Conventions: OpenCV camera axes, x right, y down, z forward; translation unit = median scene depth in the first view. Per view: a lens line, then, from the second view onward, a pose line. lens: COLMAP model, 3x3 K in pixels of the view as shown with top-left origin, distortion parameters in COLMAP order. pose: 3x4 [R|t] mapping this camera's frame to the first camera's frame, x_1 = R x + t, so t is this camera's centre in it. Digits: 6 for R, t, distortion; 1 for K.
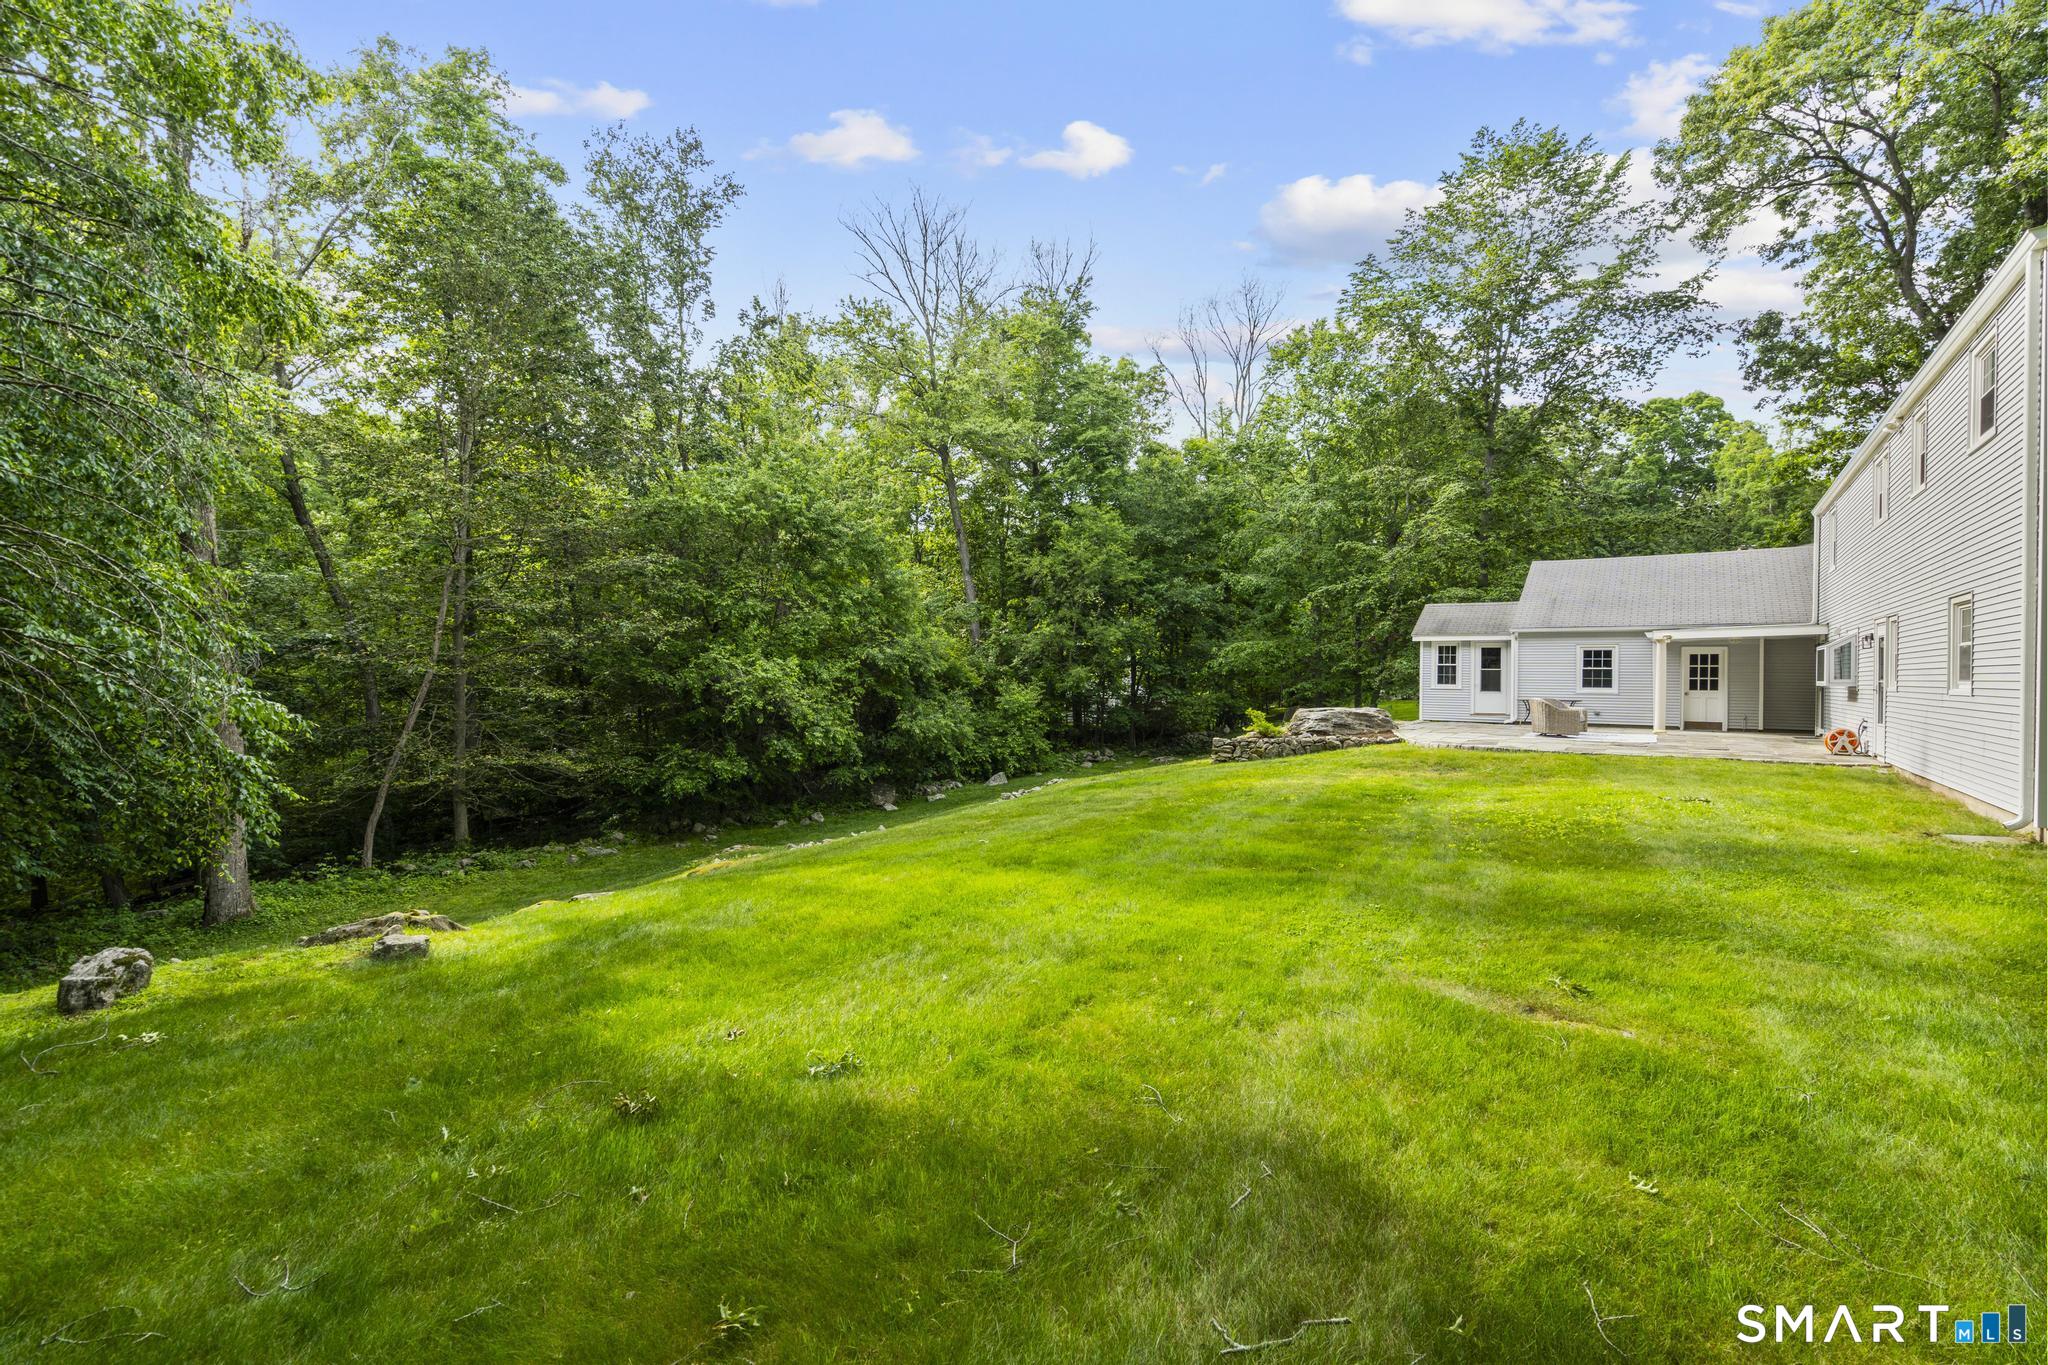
lens RADIAL K [[914.5, 0, 1024.7], [0, 914.5, 679.4], [0, 0, 1]] dist [0.000115, 0.000008]
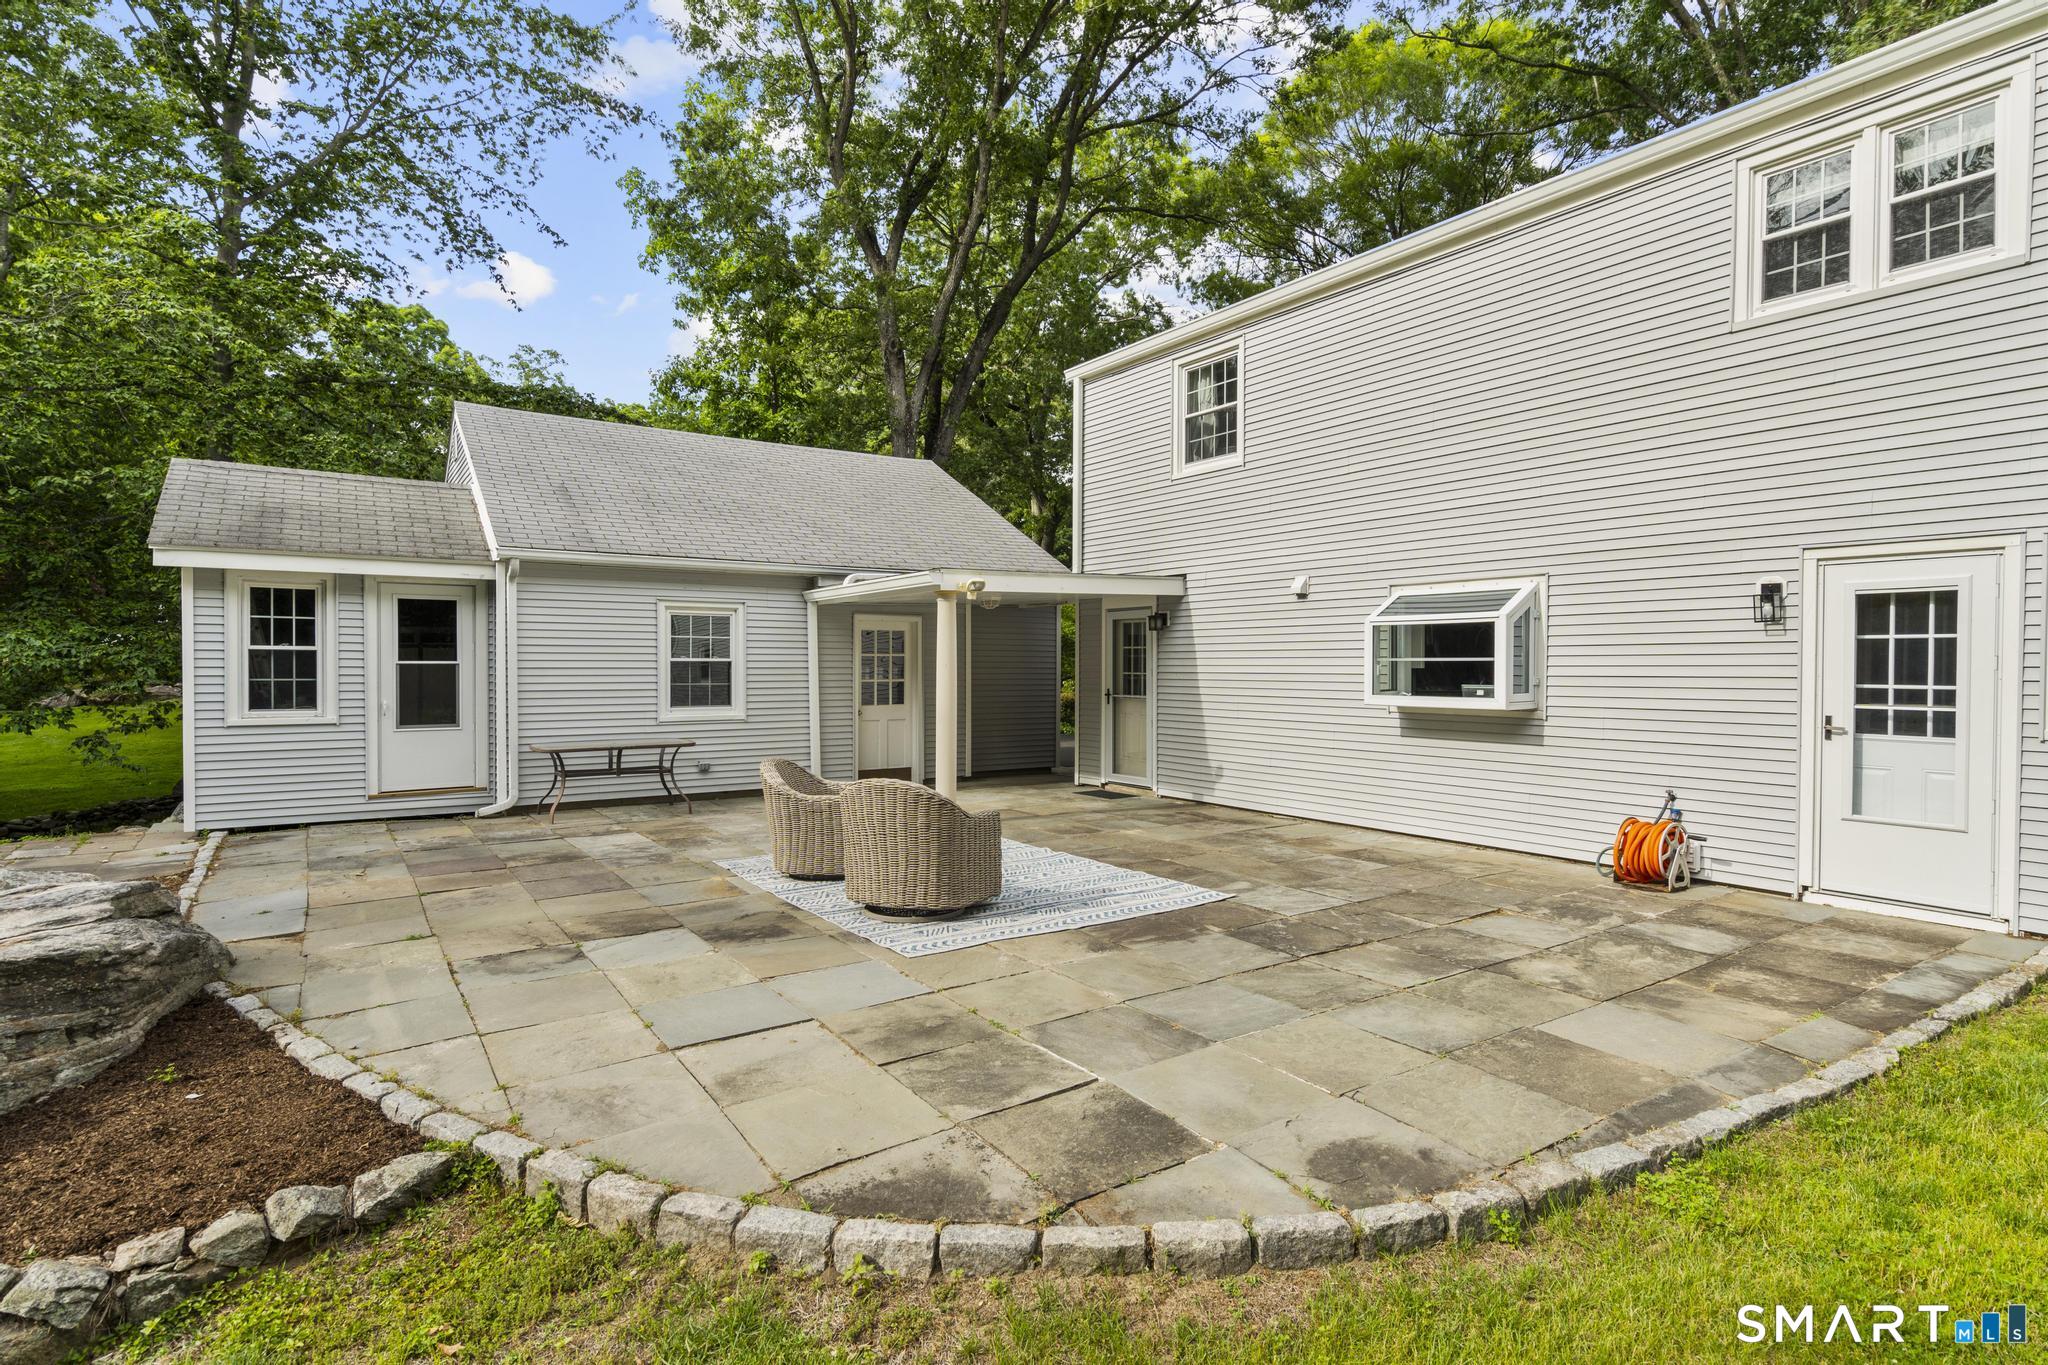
lens RADIAL K [[1036.1, 0, 1025.5], [0, 1036.1, 682.7], [0, 0, 1]] dist [0.001883, 0.000077]
pose [[0.327765, -0.015780, 0.944628, 0.211801], [0.014208, 0.999830, 0.011773, -0.004760], [-0.944652, 0.009563, 0.327933, 0.658189]]
